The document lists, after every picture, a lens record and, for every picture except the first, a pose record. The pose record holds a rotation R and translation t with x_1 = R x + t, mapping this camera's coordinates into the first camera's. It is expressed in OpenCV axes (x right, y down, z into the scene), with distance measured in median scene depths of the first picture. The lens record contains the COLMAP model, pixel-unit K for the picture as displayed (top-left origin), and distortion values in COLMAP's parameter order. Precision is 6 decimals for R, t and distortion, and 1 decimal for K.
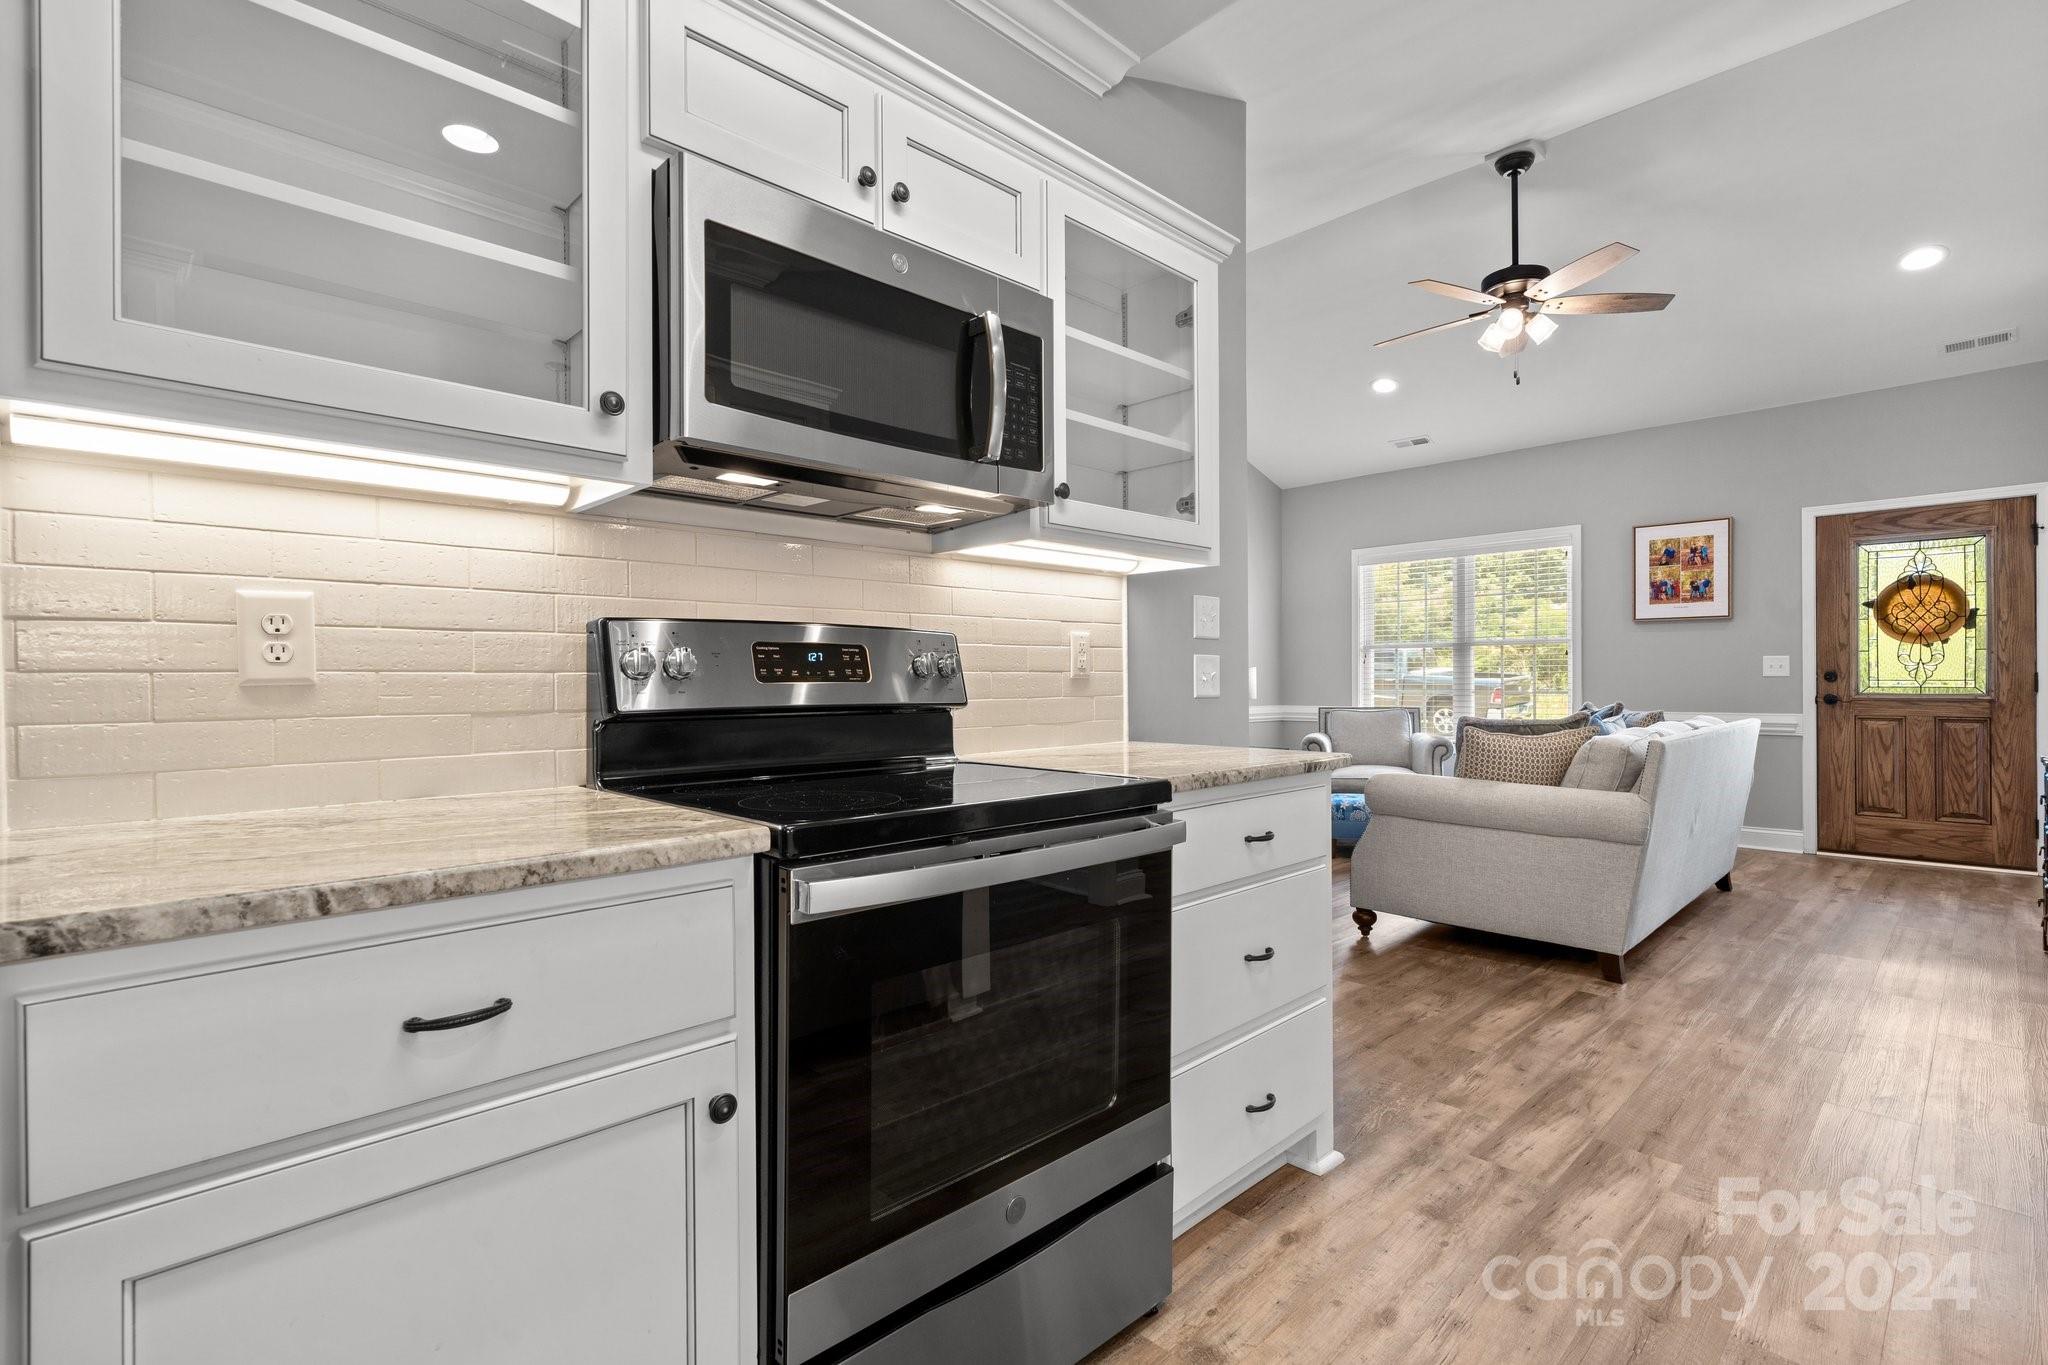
lens RADIAL K [[943.9, 0, 1021.7], [0, 943.9, 678.8], [0, 0, 1]] dist [0.001869, 0.000535]
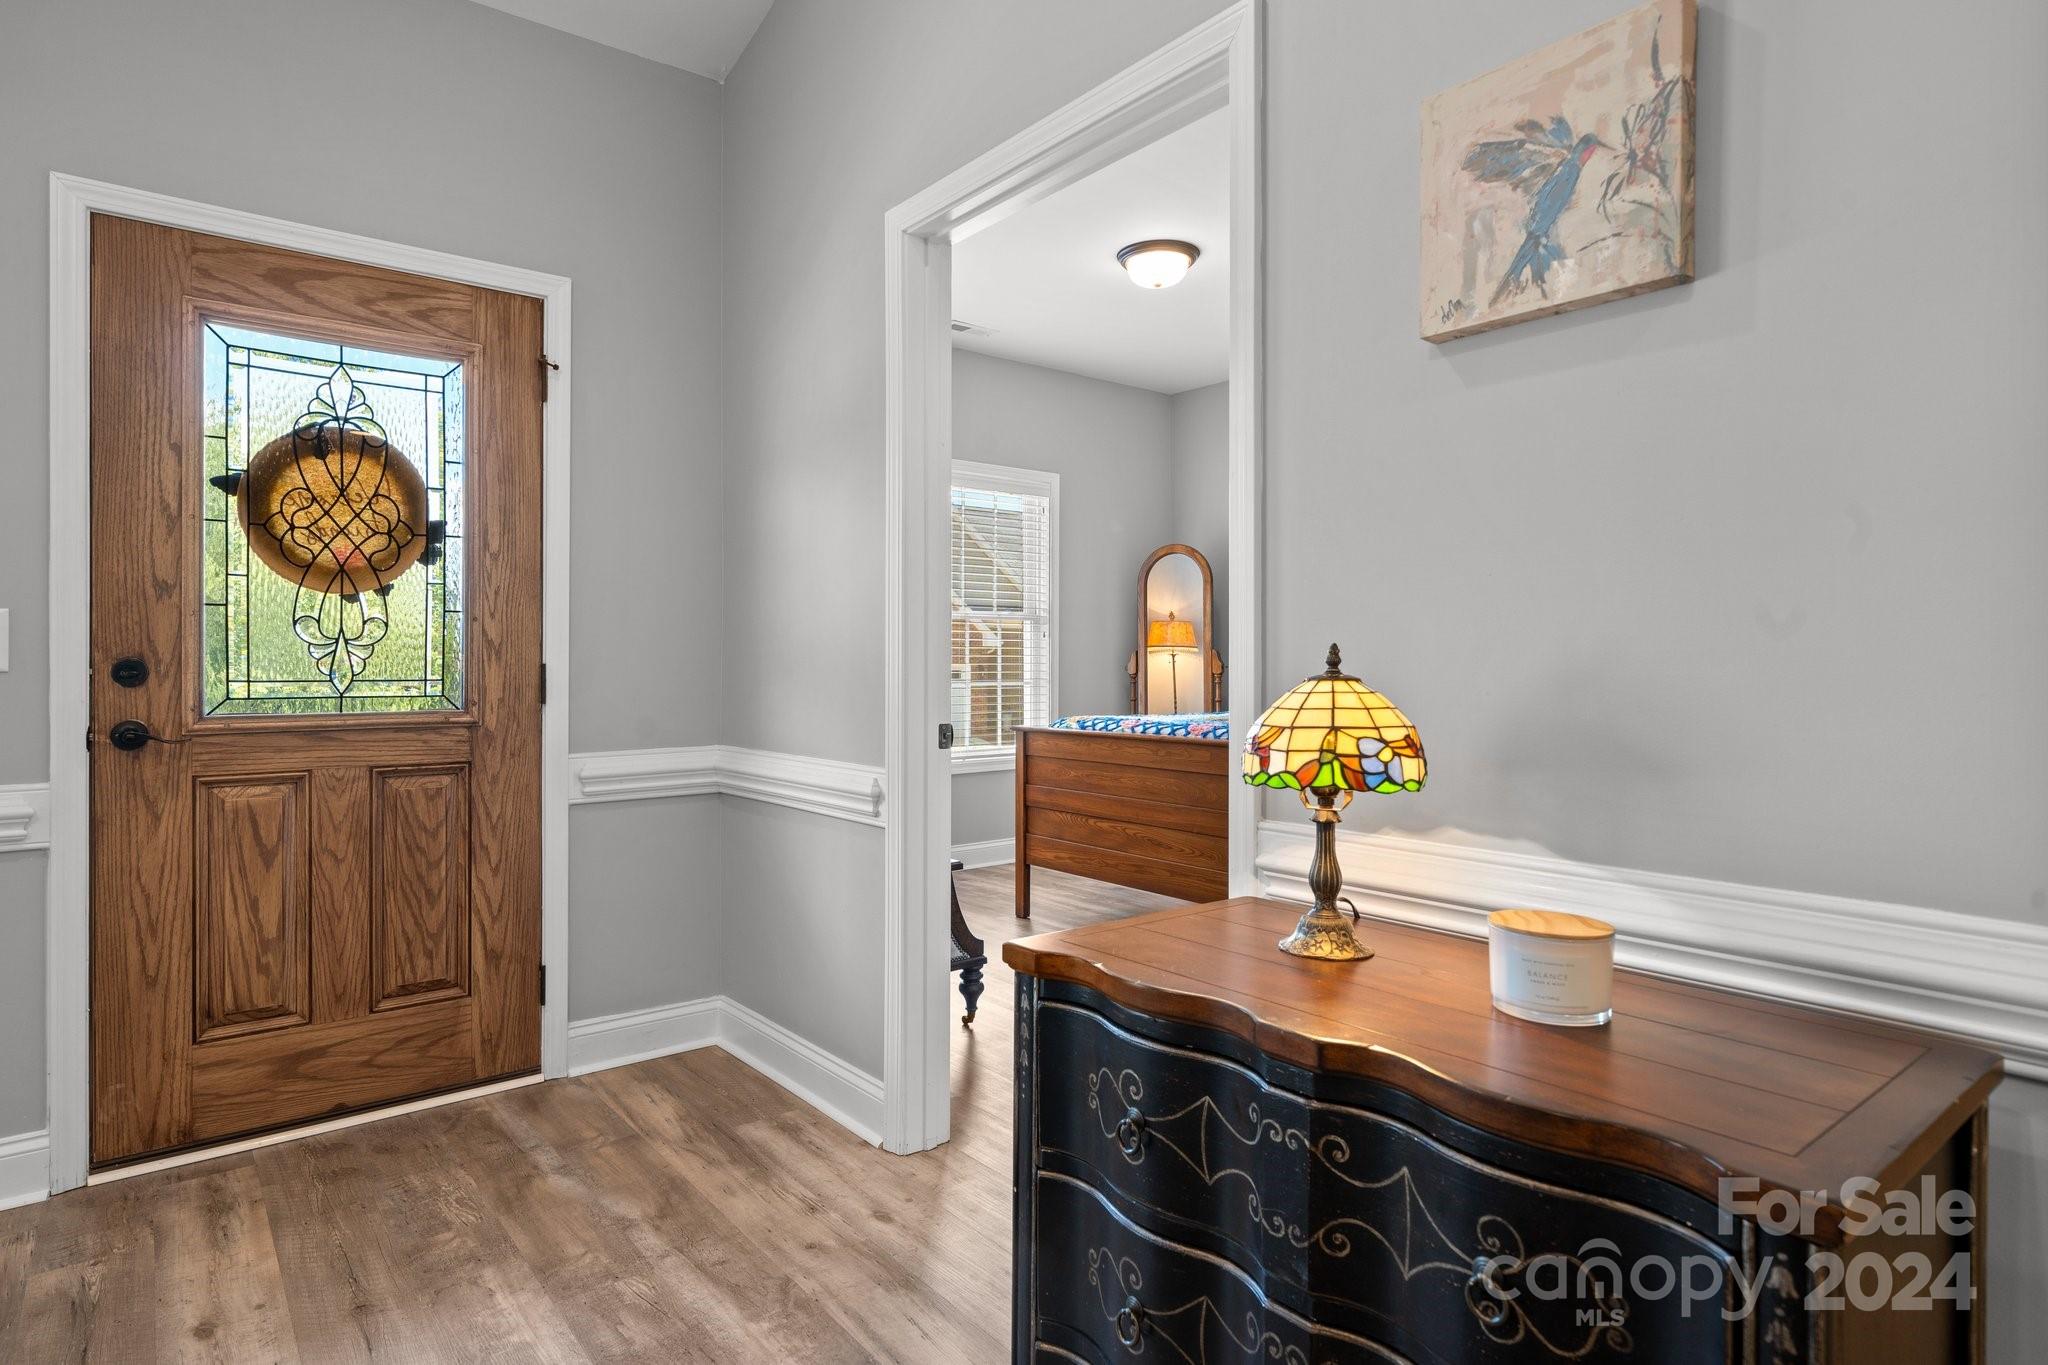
lens RADIAL K [[1105.3, 0, 1015.7], [0, 1105.3, 661.2], [0, 0, 1]] dist [0.002776, -0.000314]
pose [[0.095754, 0.006005, 0.995387, 0.498604], [0.000552, 0.999981, -0.006086, -0.003923], [-0.995405, 0.001132, 0.095748, 0.662789]]
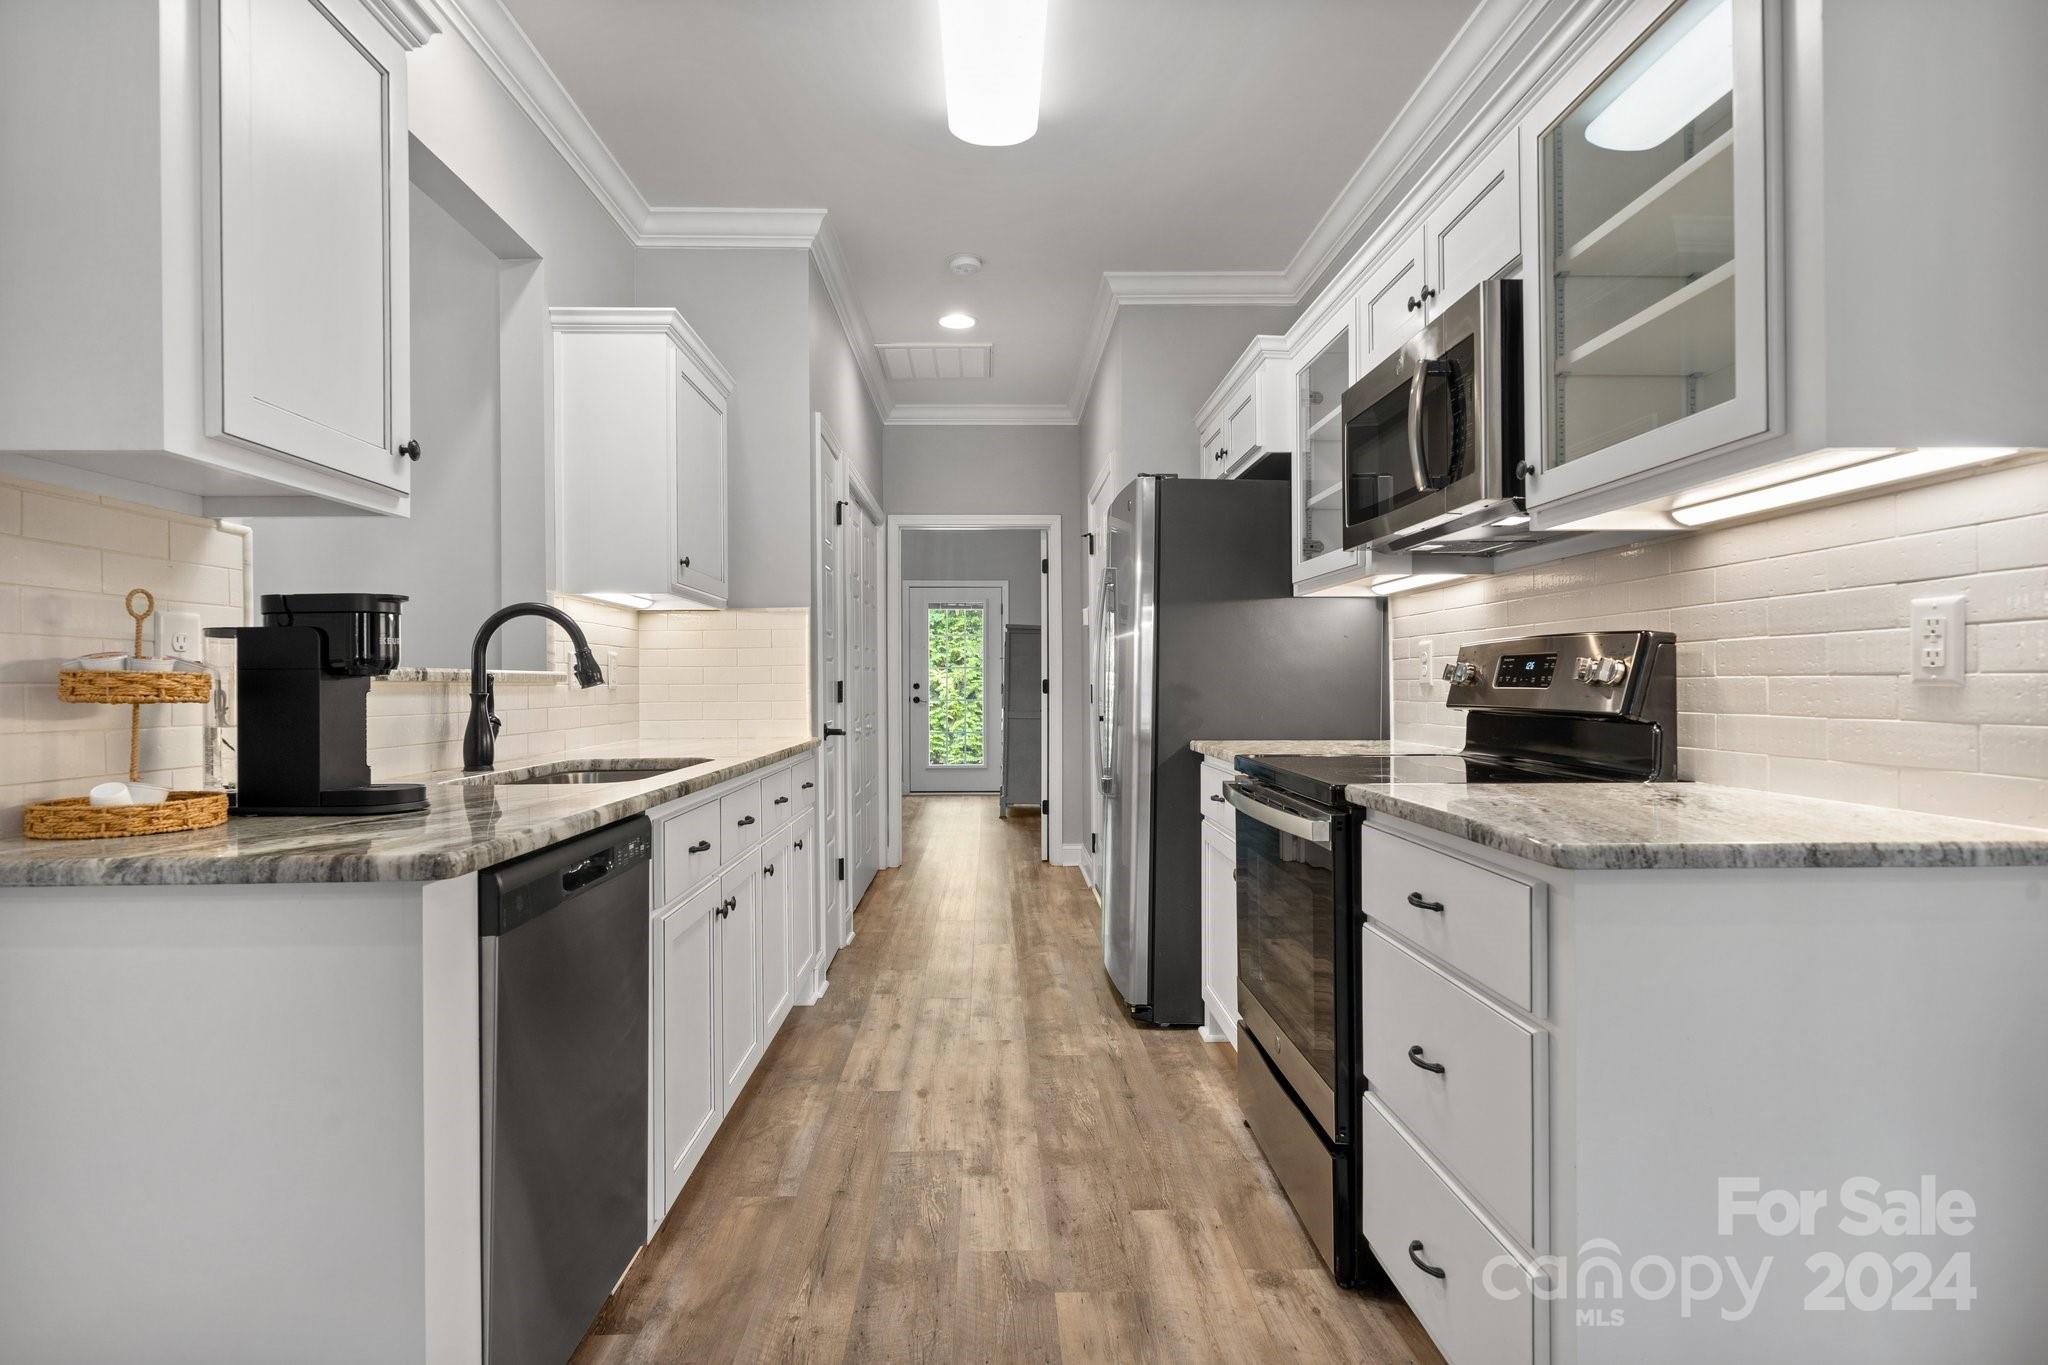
lens RADIAL K [[1054.8, 0, 1013.2], [0, 1054.8, 680.9], [0, 0, 1]] dist [0.002274, 0.001485]
pose [[-0.678150, 0.007499, -0.734885, 0.372391], [0.008364, 0.999962, 0.002486, -0.004236], [0.734876, -0.004461, -0.678187, 0.455600]]
